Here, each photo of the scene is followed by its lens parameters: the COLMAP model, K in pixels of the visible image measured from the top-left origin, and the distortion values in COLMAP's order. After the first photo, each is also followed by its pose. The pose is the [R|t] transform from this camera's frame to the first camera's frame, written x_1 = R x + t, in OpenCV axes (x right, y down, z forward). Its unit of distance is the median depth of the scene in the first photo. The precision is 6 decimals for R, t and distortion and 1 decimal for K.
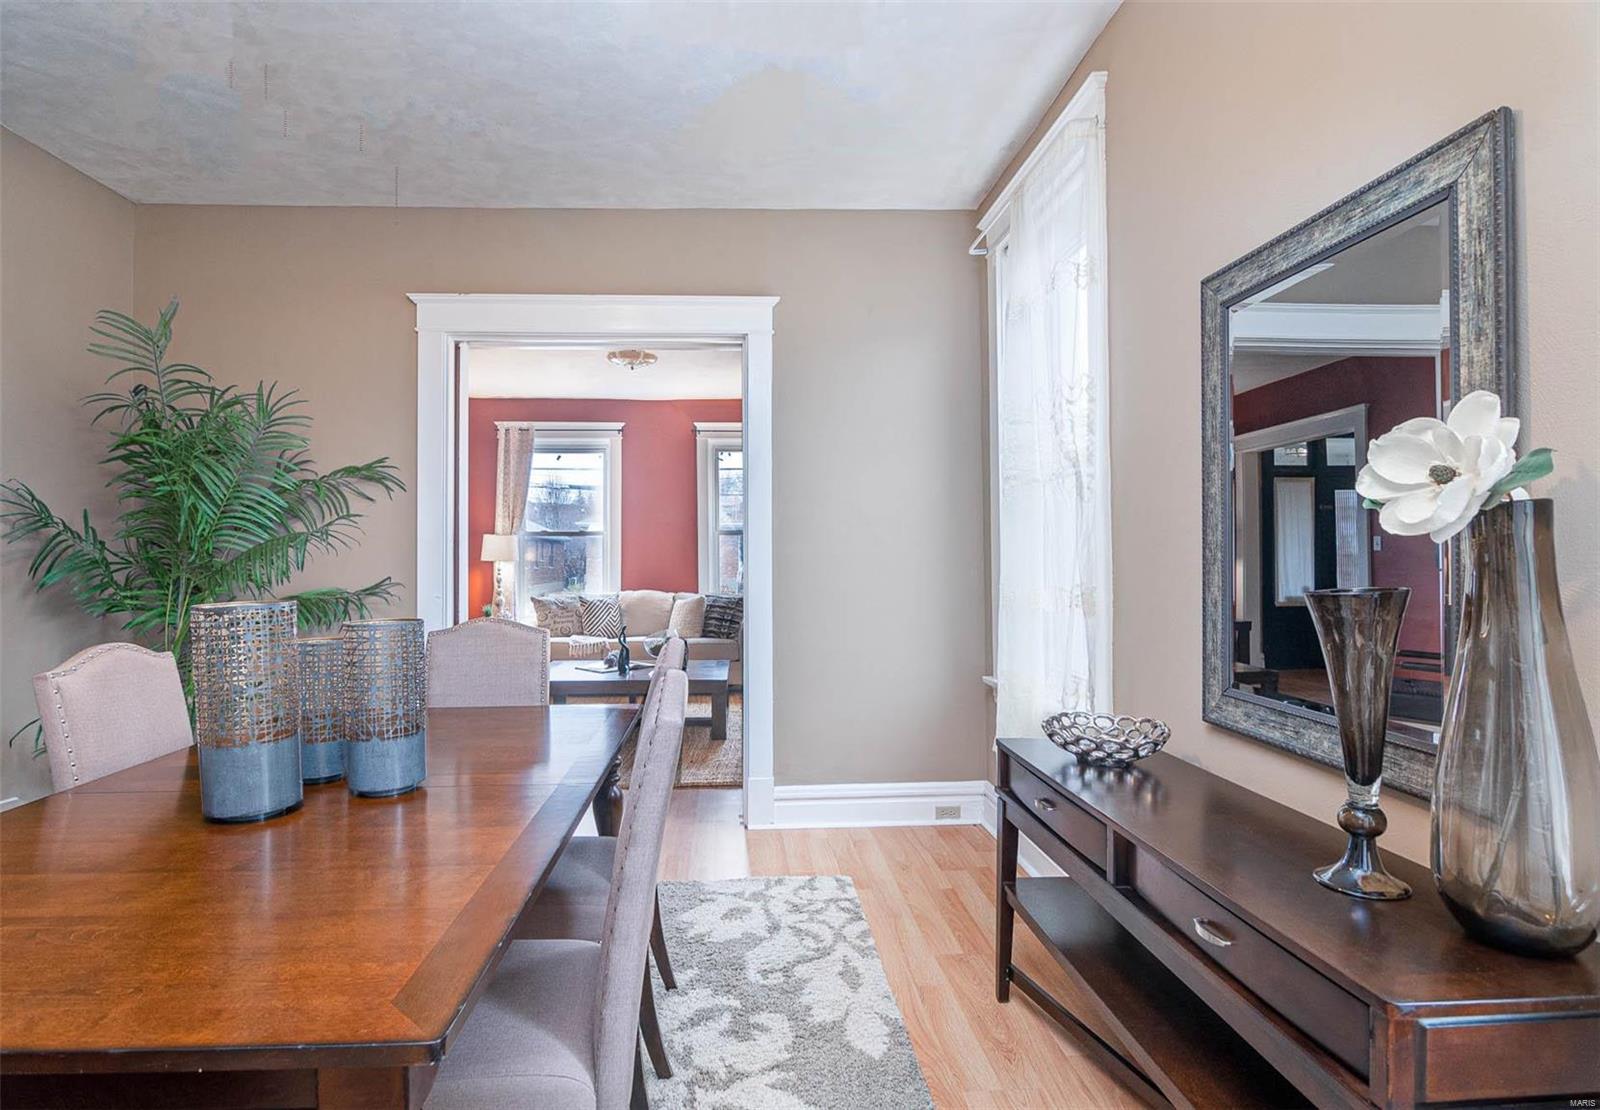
lens RADIAL K [[798.7, 0, 767.2], [0, 798.7, 563.5], [0, 0, 1]] dist [-0.001919, -0.000708]
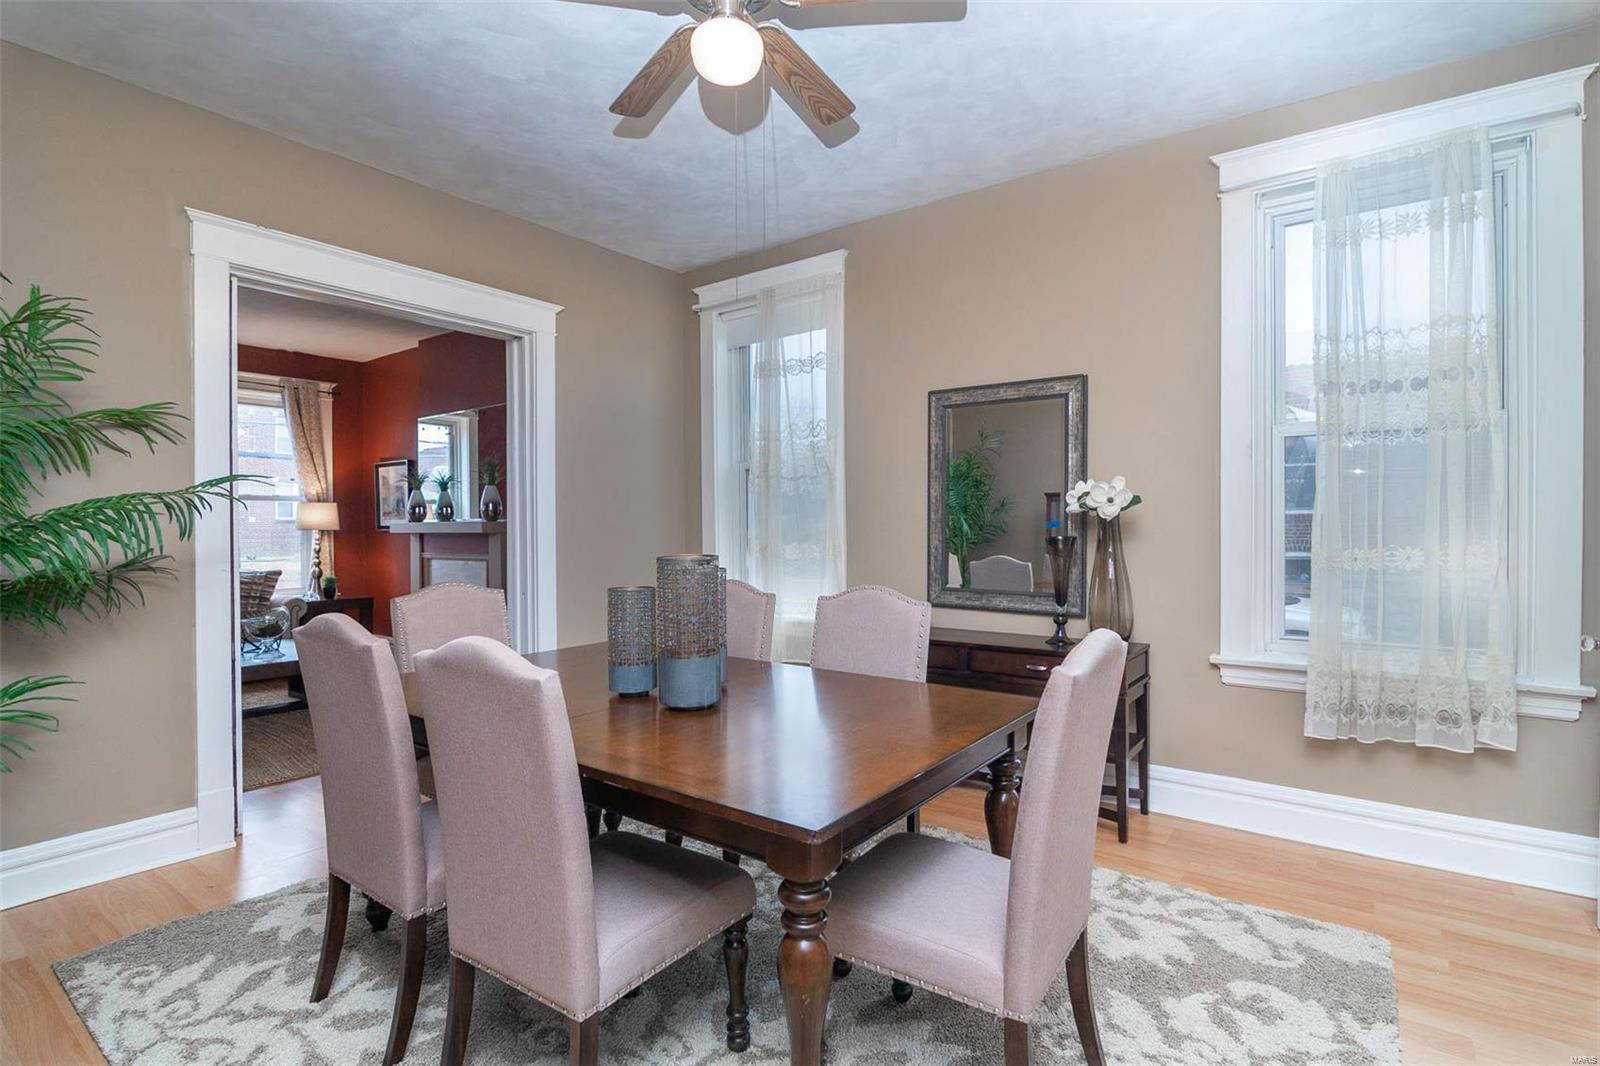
lens RADIAL K [[779.6, 0, 800.0], [0, 779.6, 533.0], [0, 0, 1]] dist [0.002948, 0.000021]
pose [[0.631330, -0.007912, 0.775474, -0.371598], [0.006061, 0.999968, 0.005269, -0.000438], [-0.775491, 0.001374, 0.631358, -0.002153]]
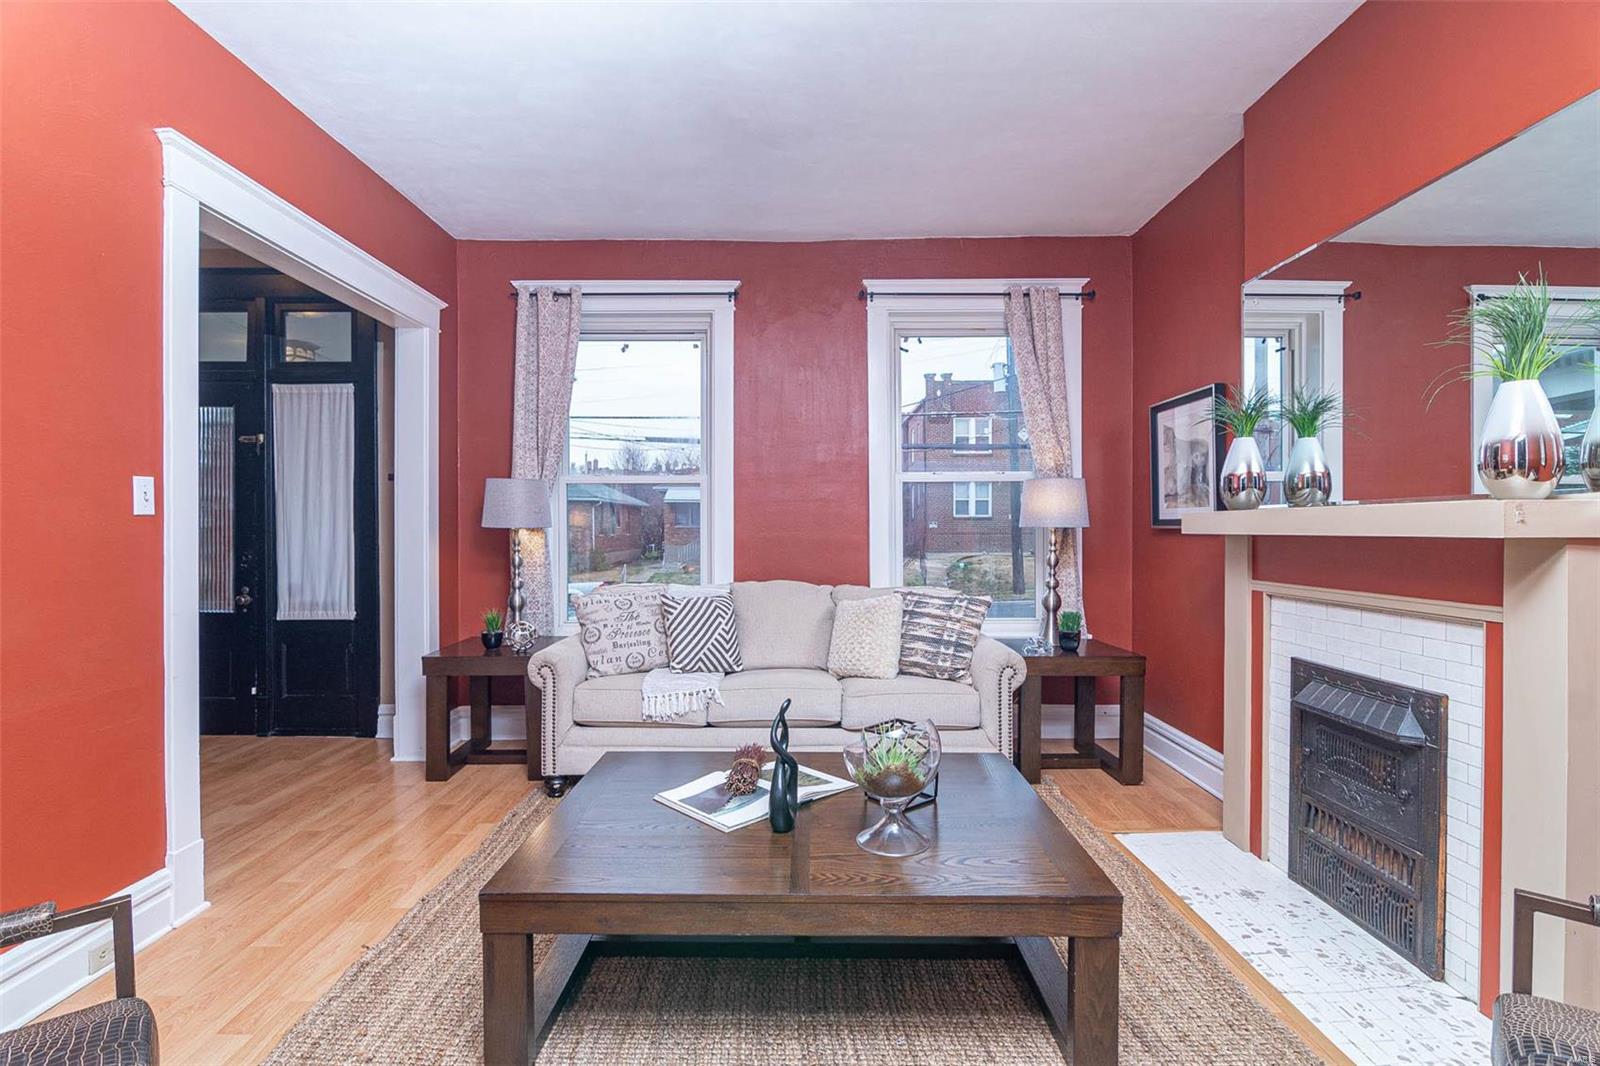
lens RADIAL K [[778.0, 0, 782.8], [0, 778.0, 530.7], [0, 0, 1]] dist [-0.002107, -0.000161]
pose [[0.998368, -0.000360, -0.057113, -0.141781], [0.000600, 0.999991, 0.004192, -0.003588], [0.057110, -0.004220, 0.998359, 0.549944]]
